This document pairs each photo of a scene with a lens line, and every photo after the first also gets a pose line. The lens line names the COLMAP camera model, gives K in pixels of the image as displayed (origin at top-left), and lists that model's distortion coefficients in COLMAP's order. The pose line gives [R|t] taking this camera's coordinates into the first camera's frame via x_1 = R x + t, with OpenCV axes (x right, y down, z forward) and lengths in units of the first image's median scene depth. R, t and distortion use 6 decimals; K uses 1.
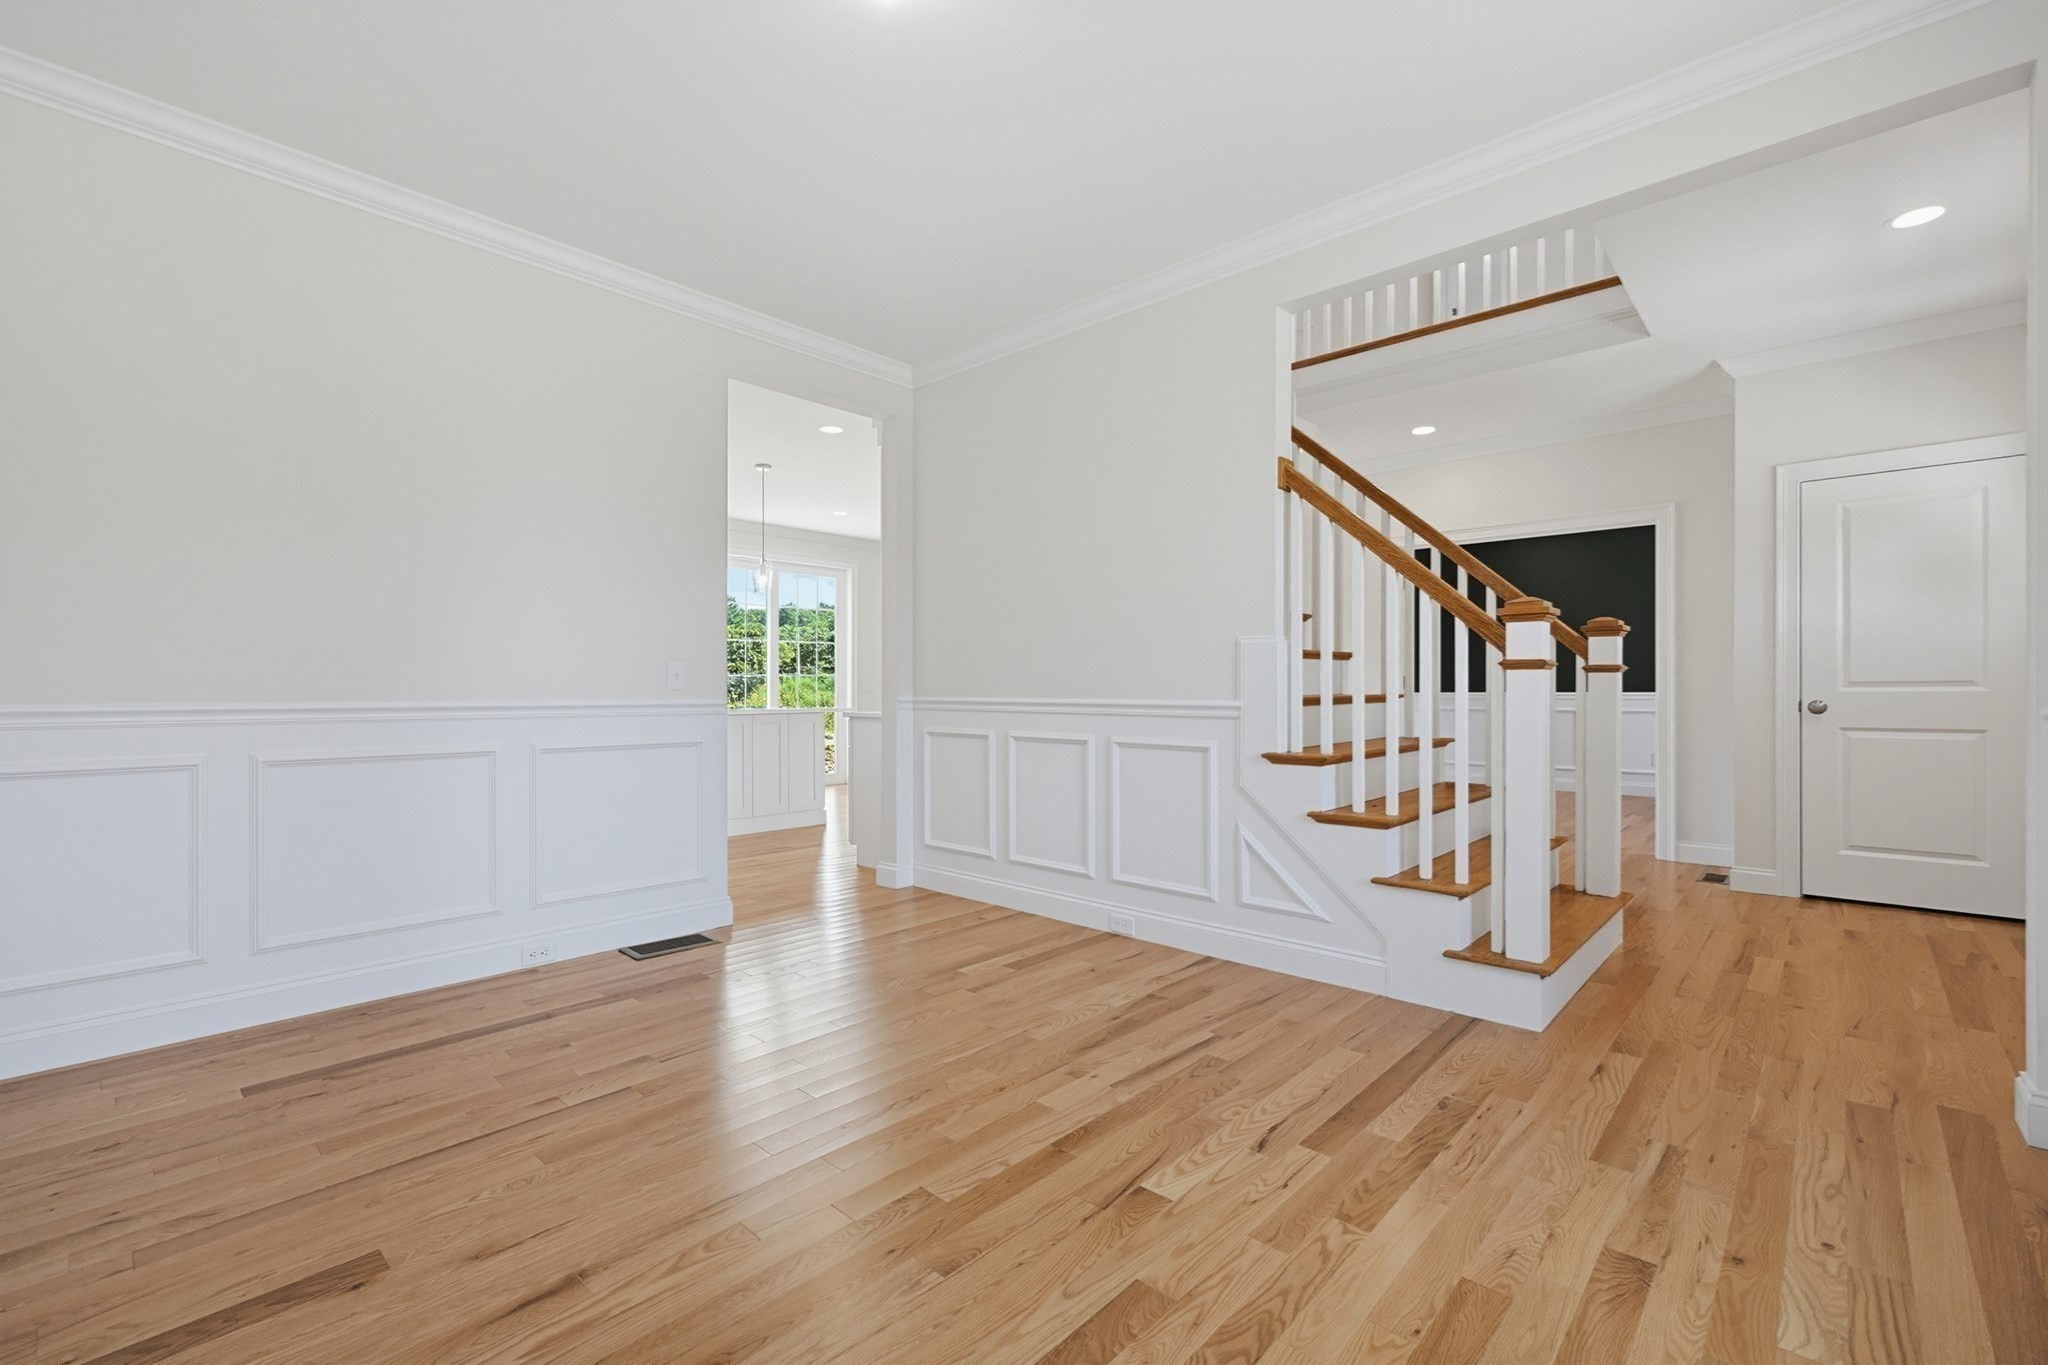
lens RADIAL K [[879.9, 0, 1034.6], [0, 879.9, 683.0], [0, 0, 1]] dist [-0.001569, 0.000032]
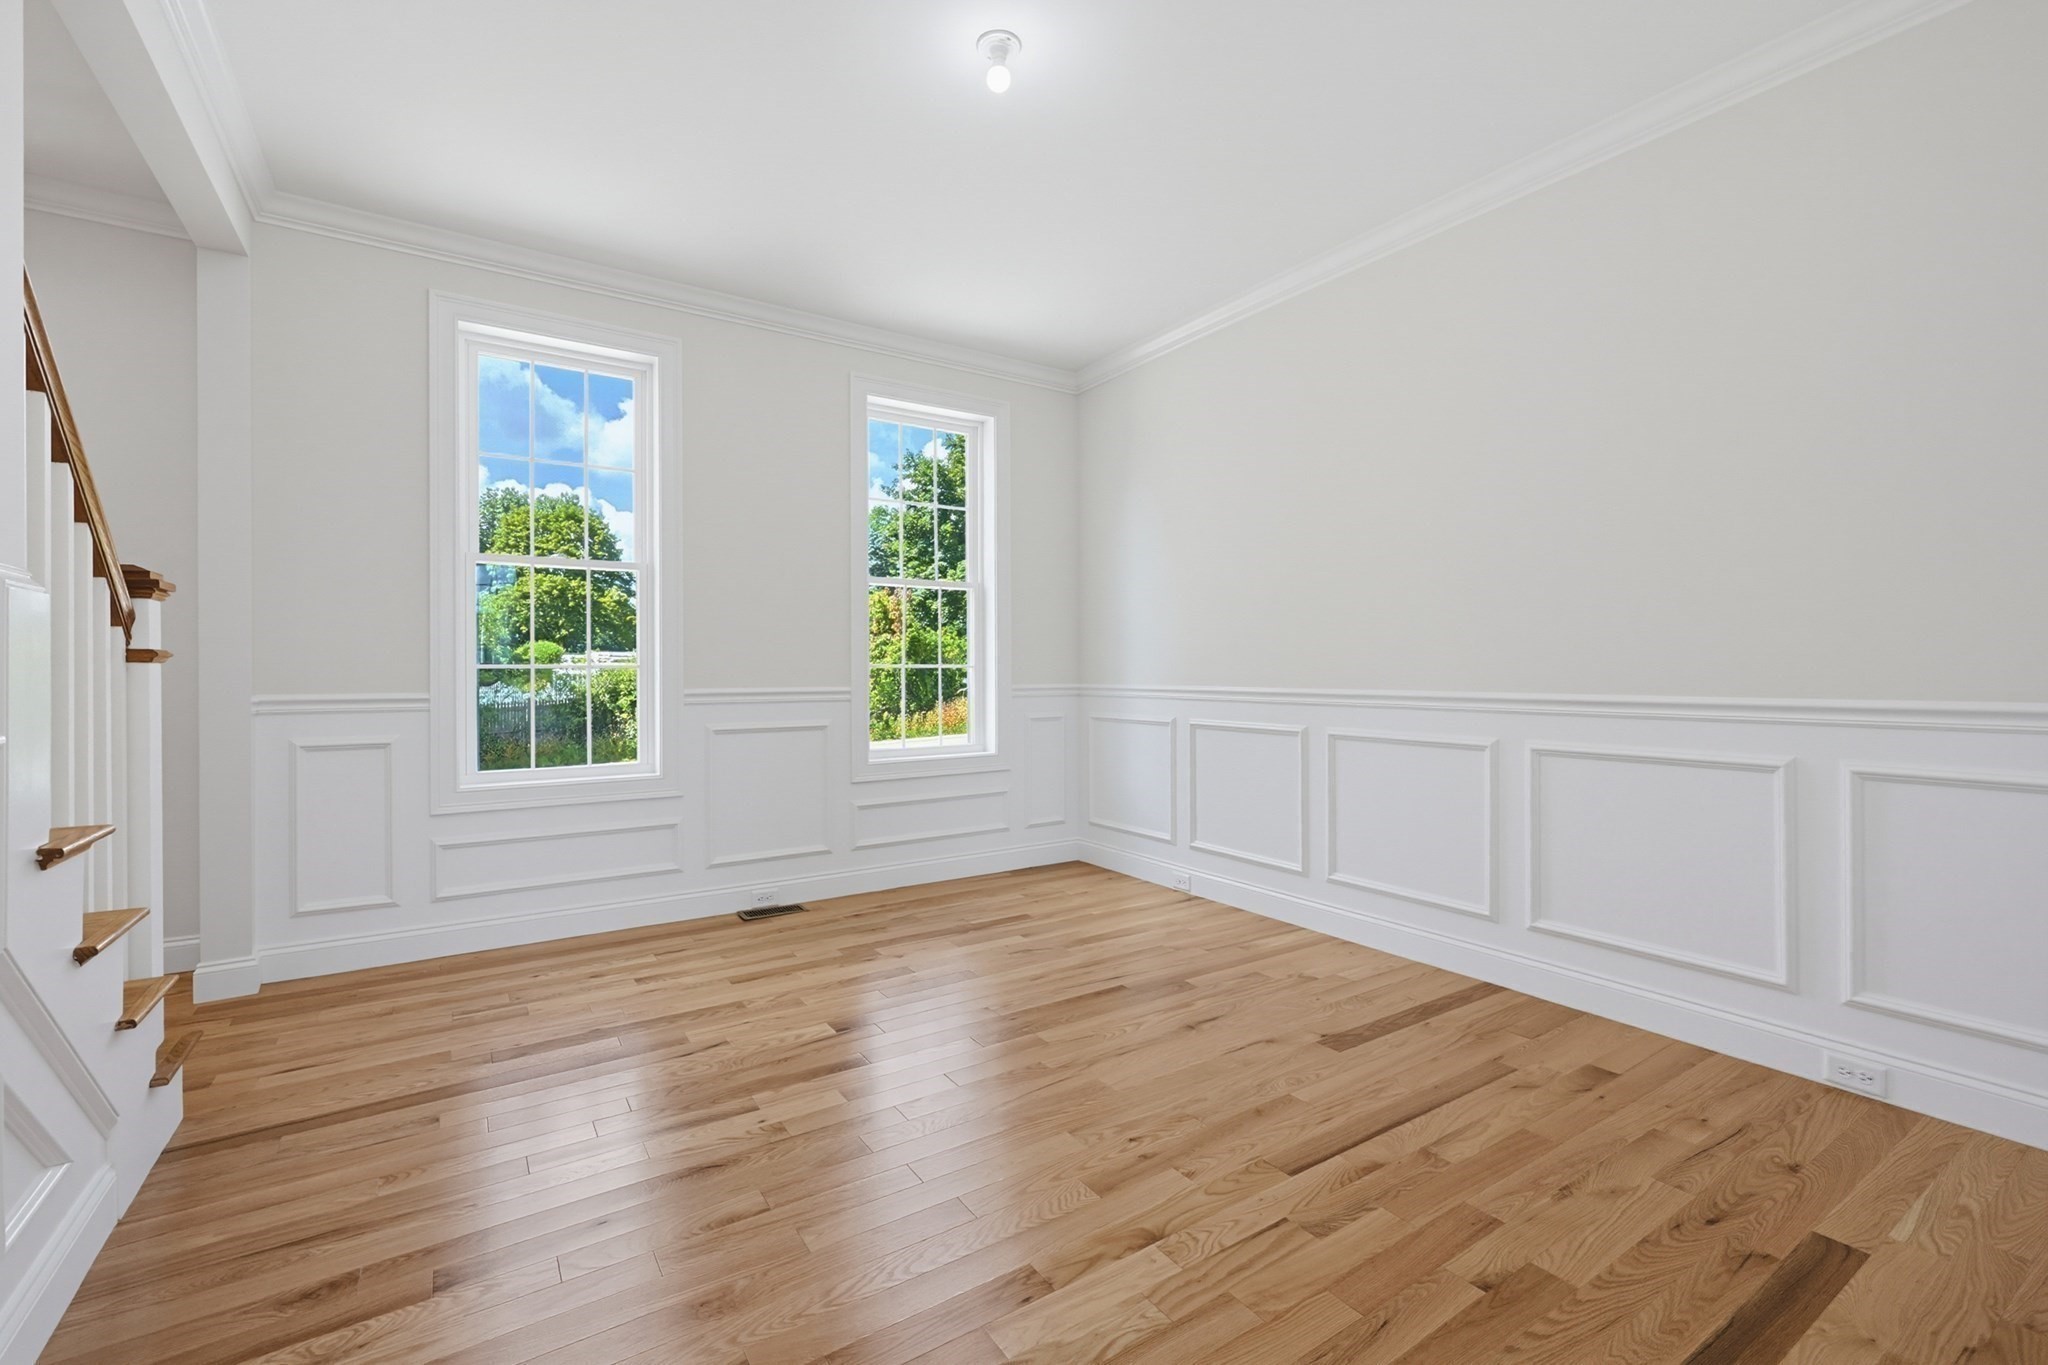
lens RADIAL K [[879.4, 0, 1027.3], [0, 879.4, 677.1], [0, 0, 1]] dist [-0.001032, 0.000087]
pose [[-0.969902, 0.001268, 0.243491, -0.336134], [0.001254, 0.999999, -0.000215, -0.001906], [-0.243491, 0.000097, -0.969903, 1.473633]]
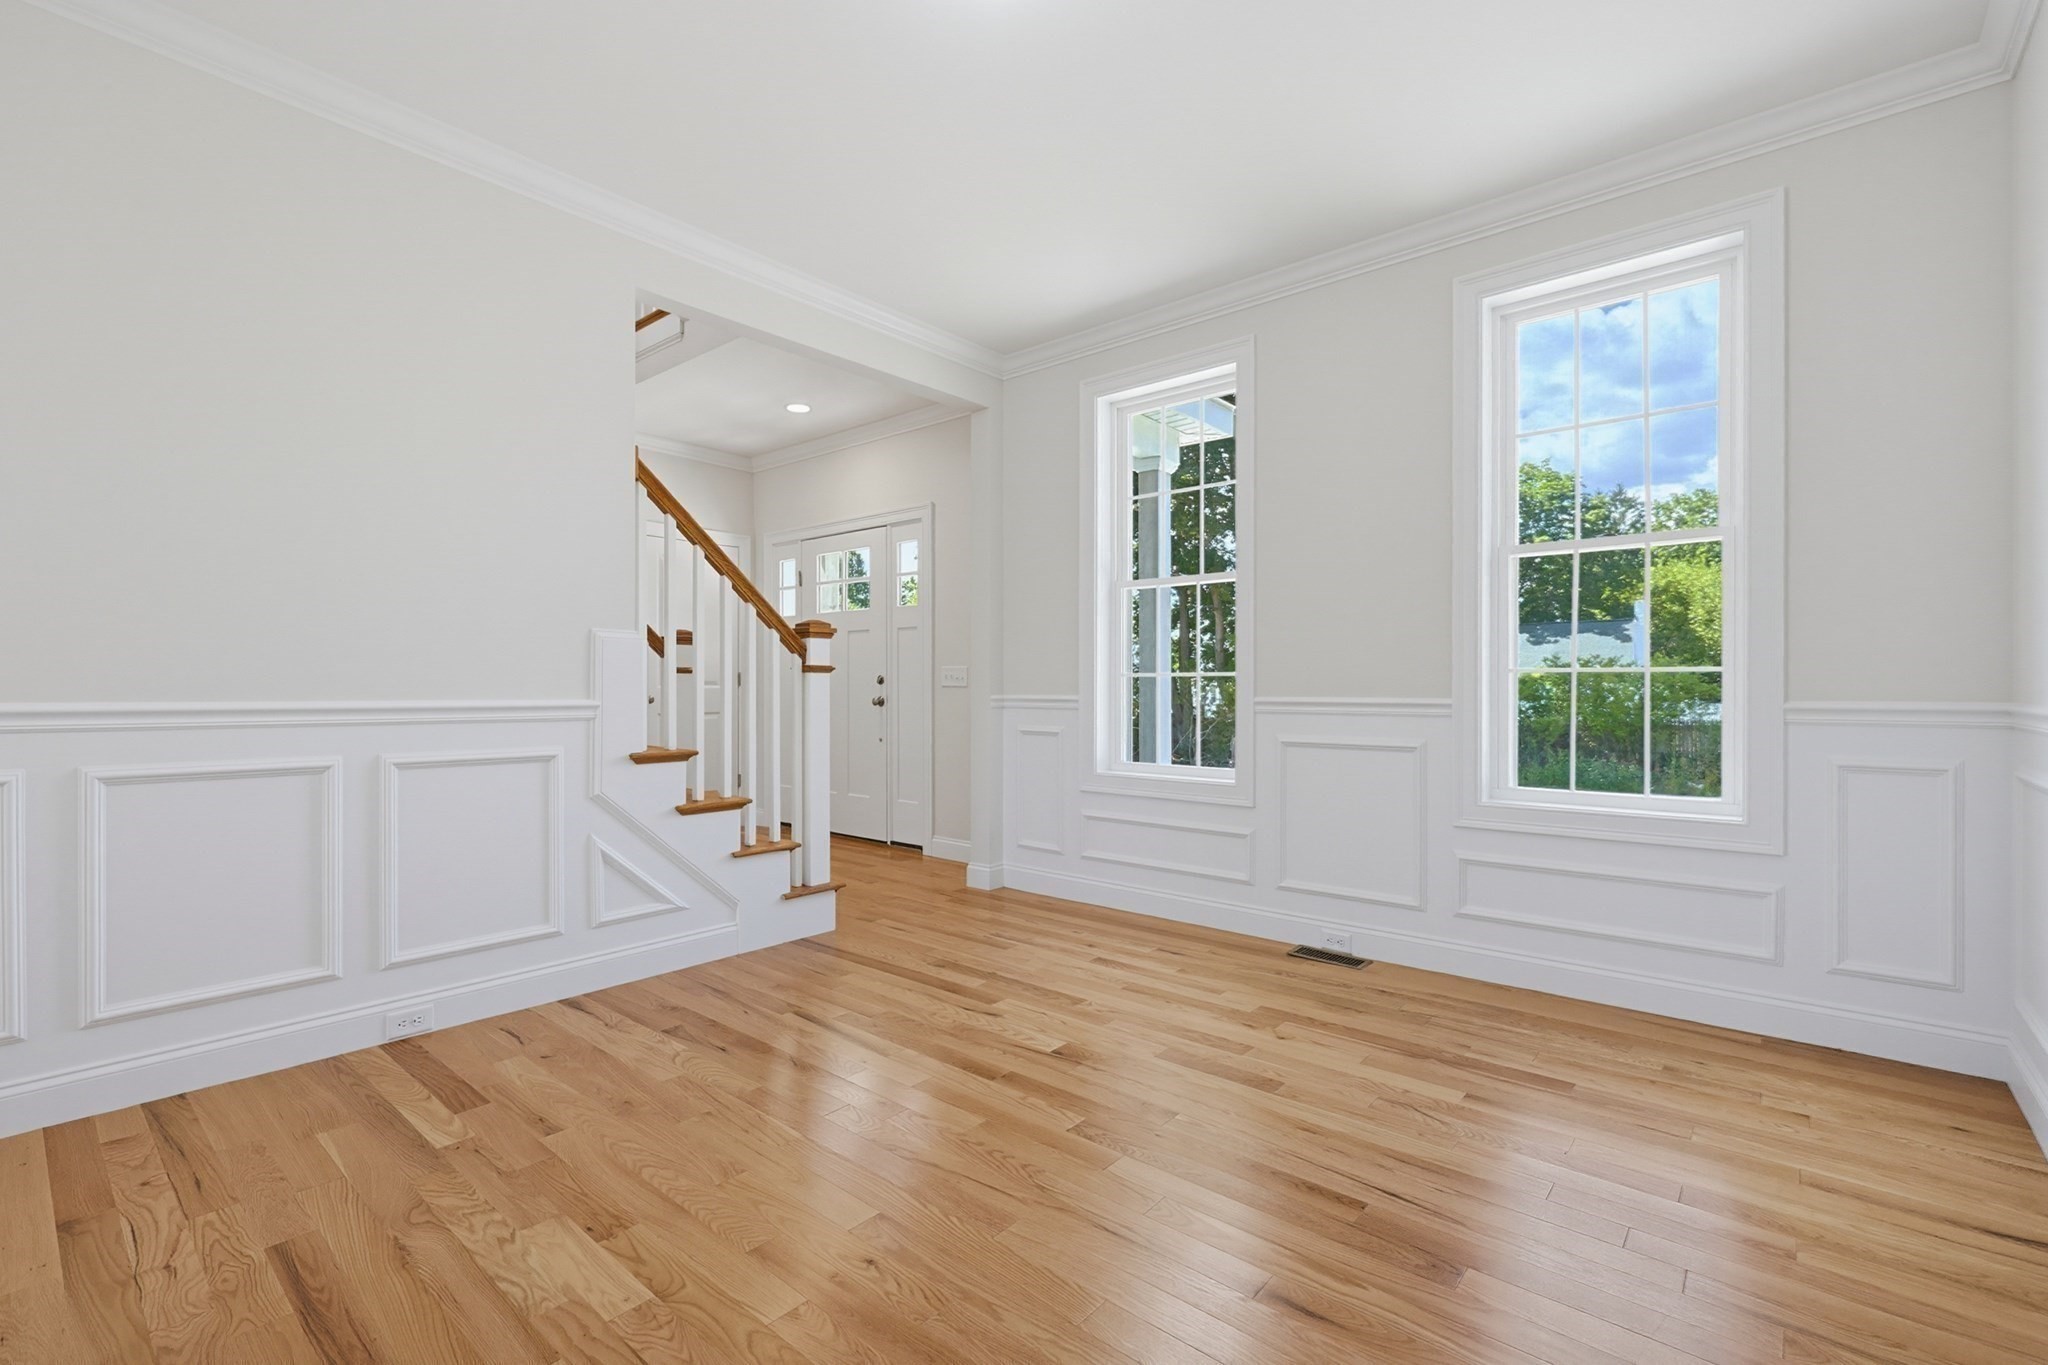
lens RADIAL K [[895.9, 0, 1006.8], [0, 895.9, 685.9], [0, 0, 1]] dist [-0.000564, 0.000153]
pose [[-0.022801, 0.003155, 0.999735, -0.810615], [-0.009664, 0.999948, -0.003376, 0.006431], [-0.999693, -0.009738, -0.022770, 0.705818]]
